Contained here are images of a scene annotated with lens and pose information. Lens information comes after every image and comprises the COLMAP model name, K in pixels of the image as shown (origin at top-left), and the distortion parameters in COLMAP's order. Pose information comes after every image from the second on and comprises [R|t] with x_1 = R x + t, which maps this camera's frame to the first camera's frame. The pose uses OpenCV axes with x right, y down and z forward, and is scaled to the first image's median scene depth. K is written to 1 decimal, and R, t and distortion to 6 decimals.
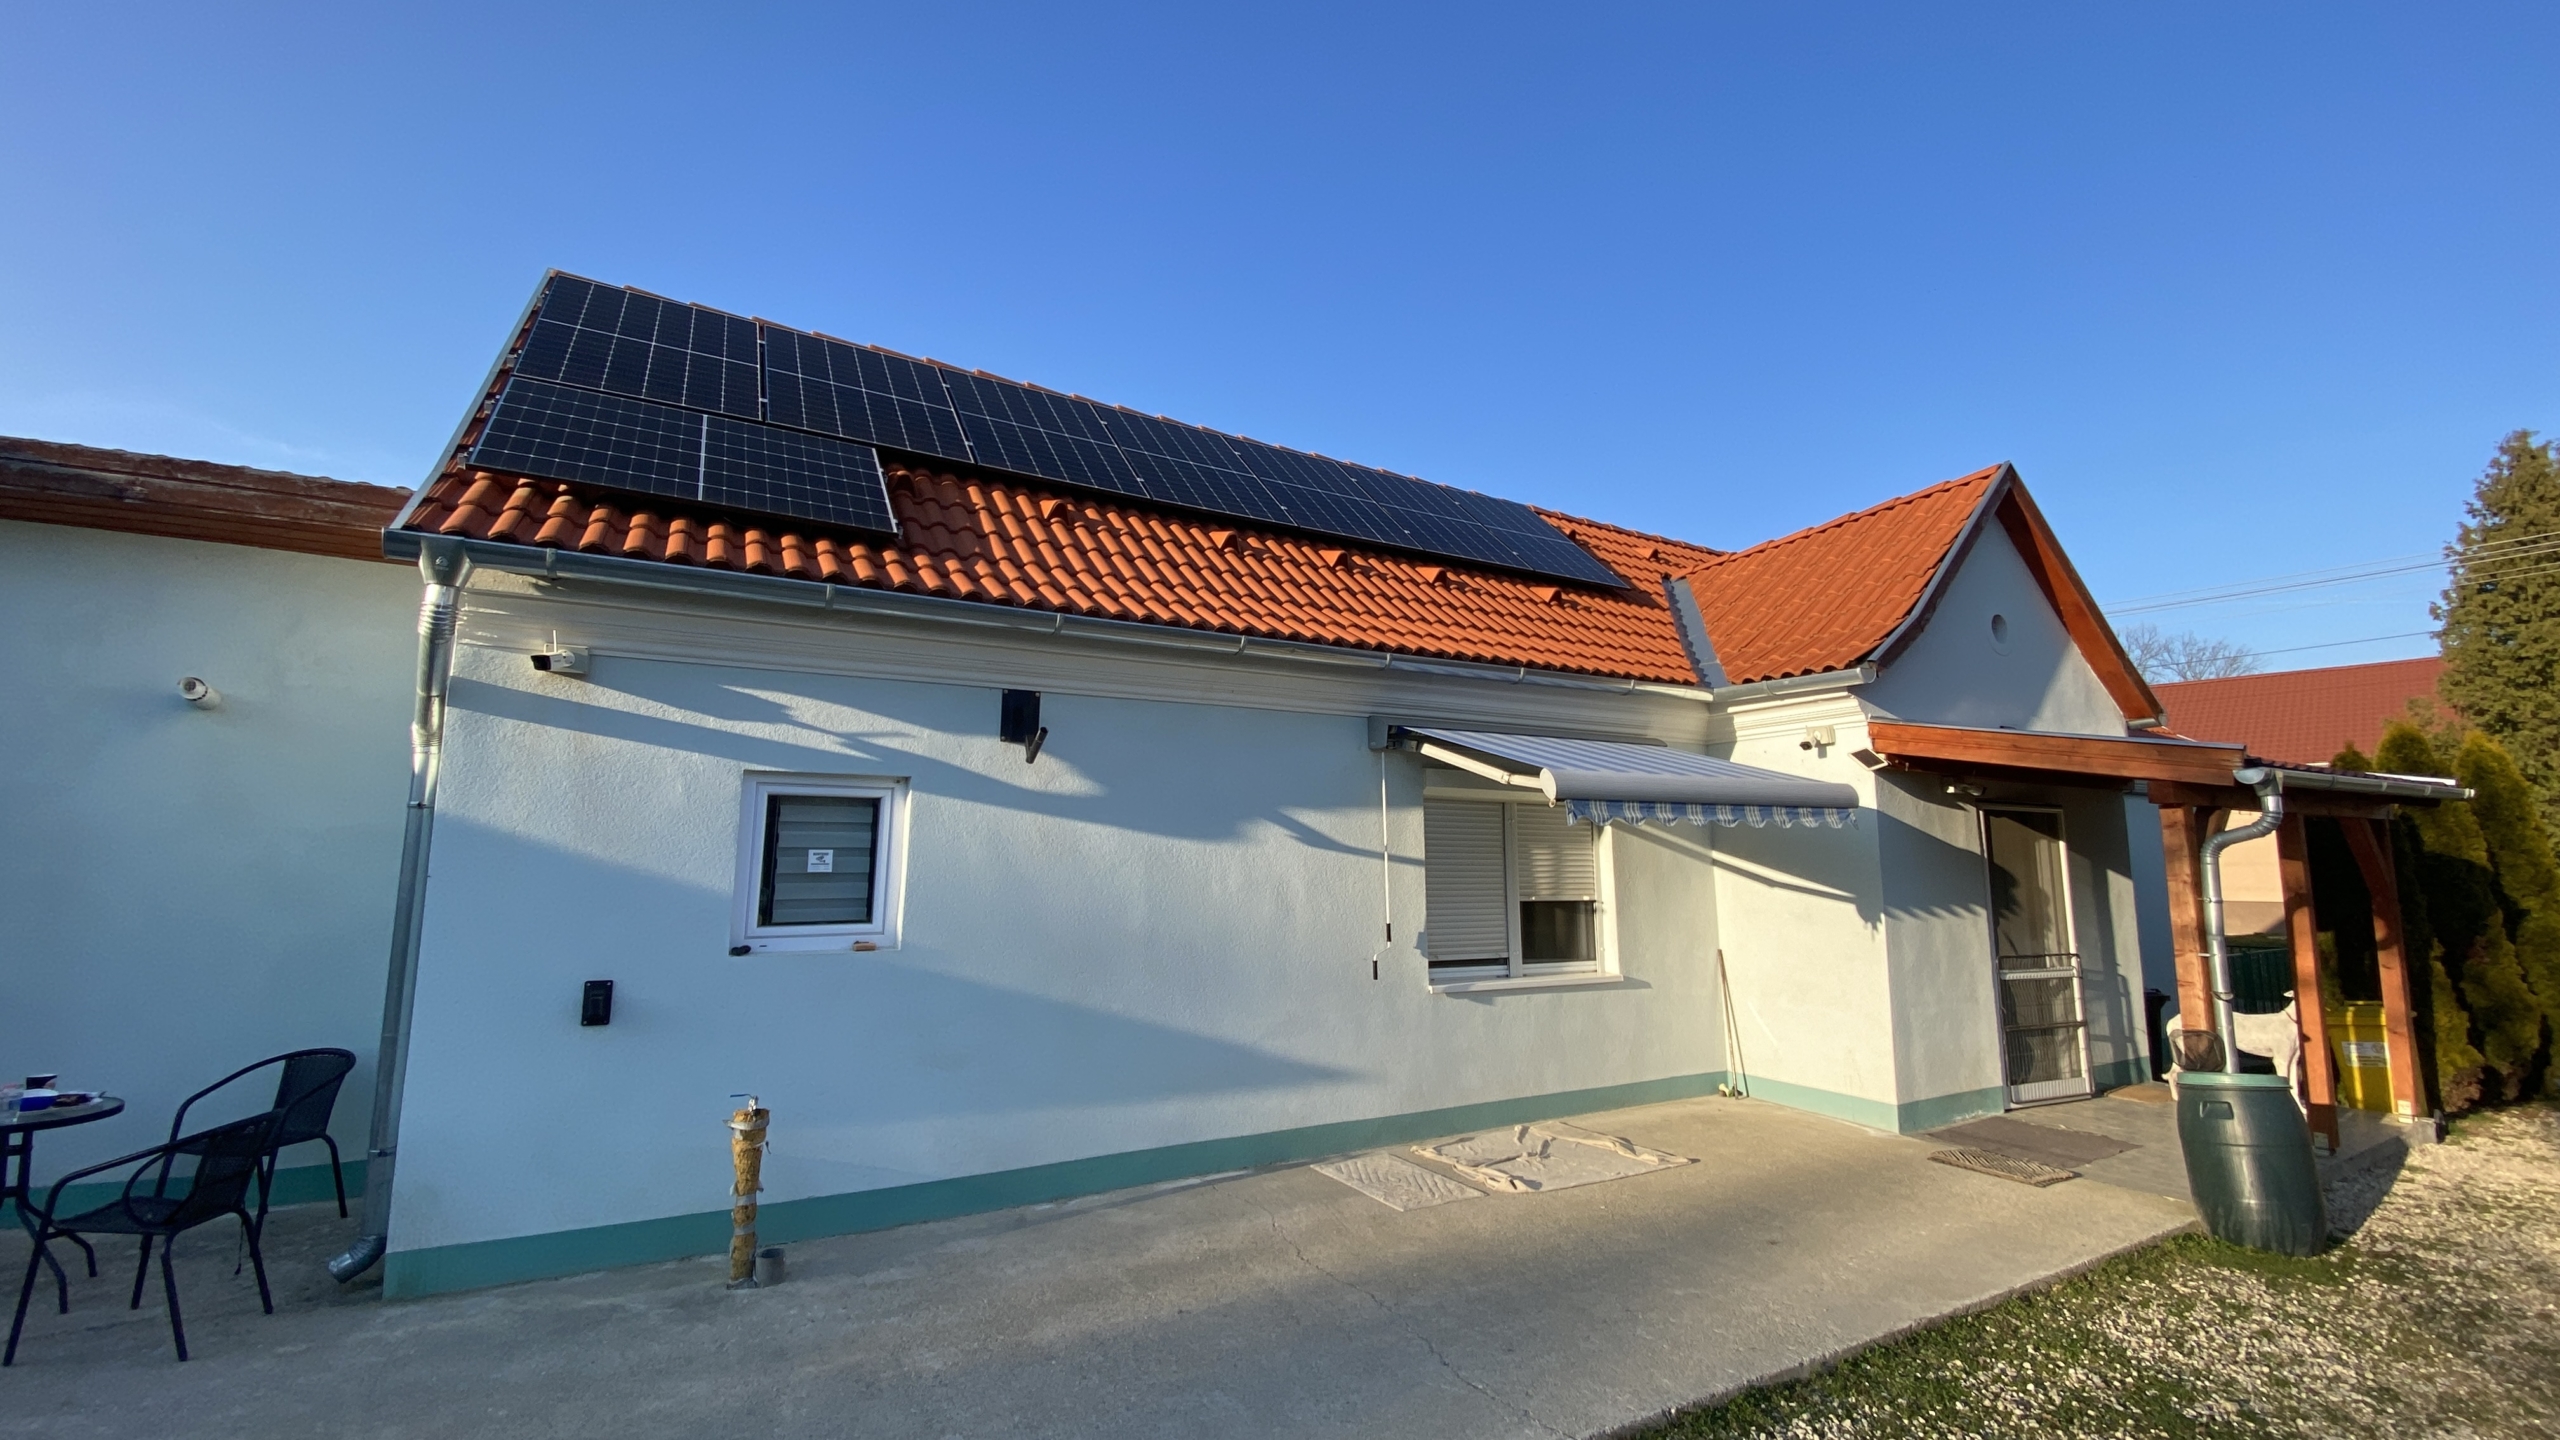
lens RADIAL K [[1028.9, 0, 1258.1], [0, 1028.9, 719.5], [0, 0, 1]] dist [-0.022121, -0.005699]
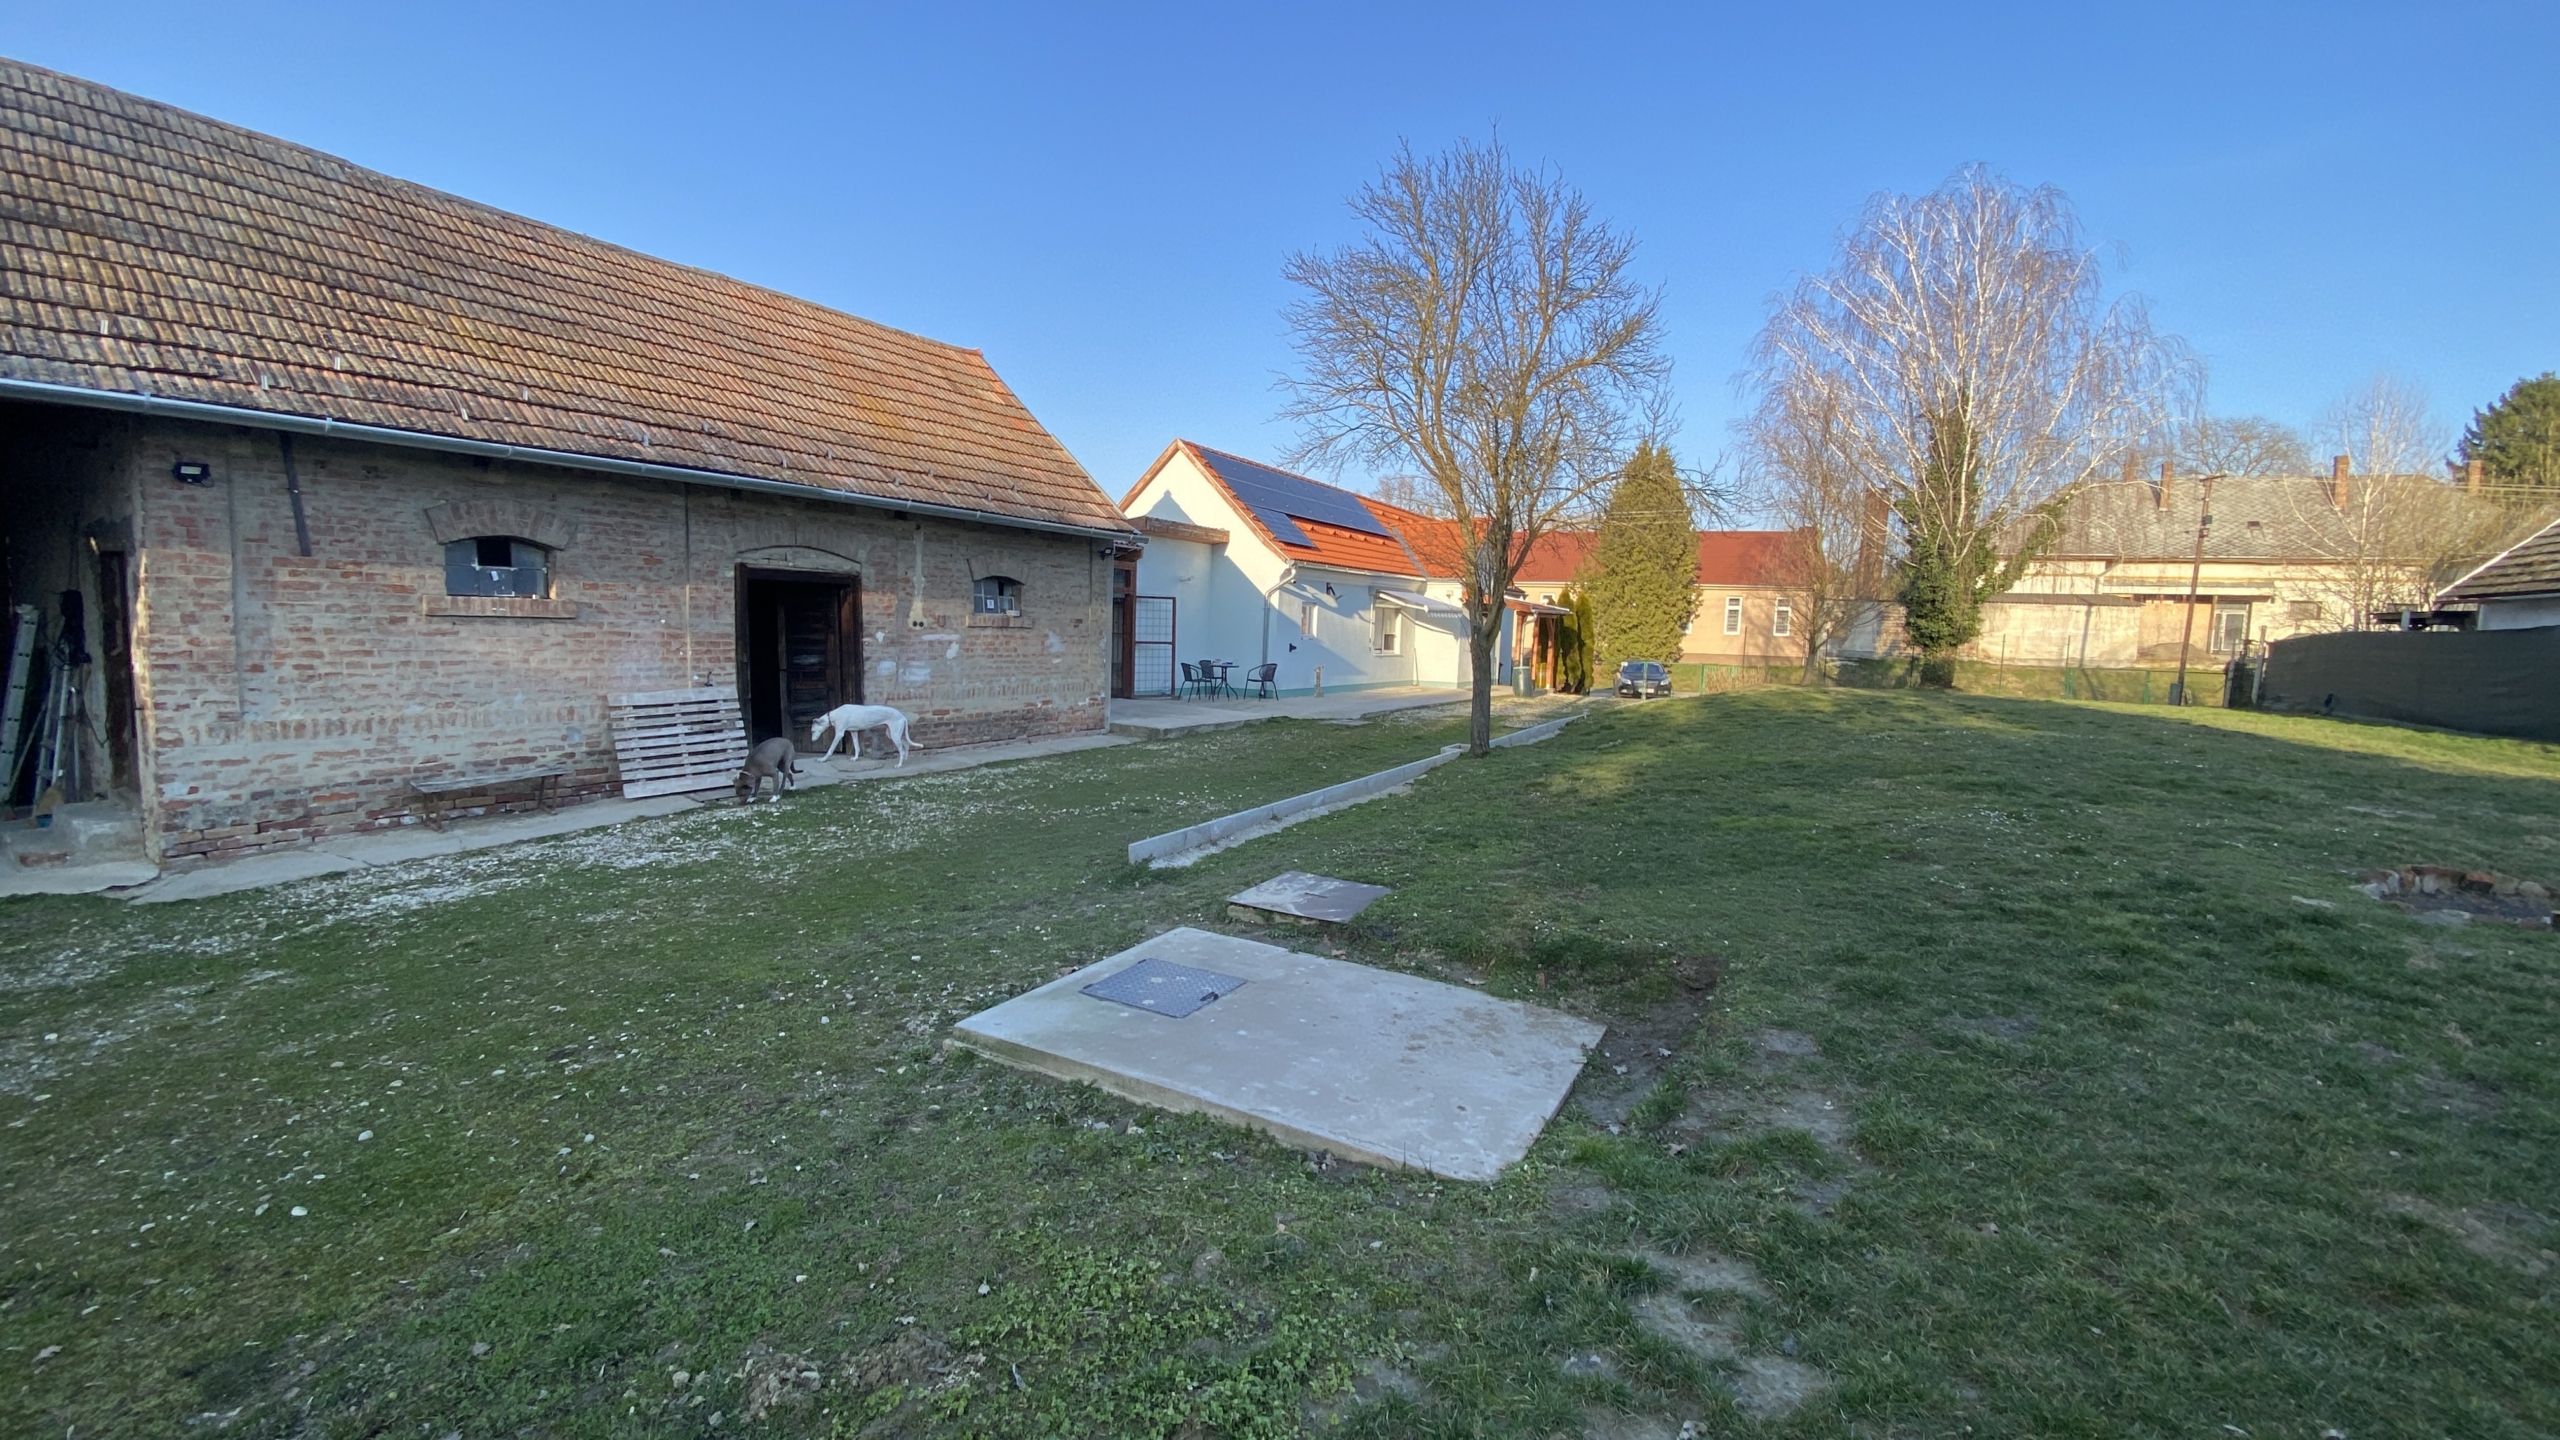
lens RADIAL K [[1028.9, 0, 1325.7], [0, 1028.9, 723.8], [0, 0, 1]] dist [-0.022121, -0.005699]
pose [[0.845235, -0.016974, 0.534125, -1.997696], [-0.116834, 0.969446, 0.215693, -0.302363], [-0.521467, -0.244715, 0.817427, -2.121452]]
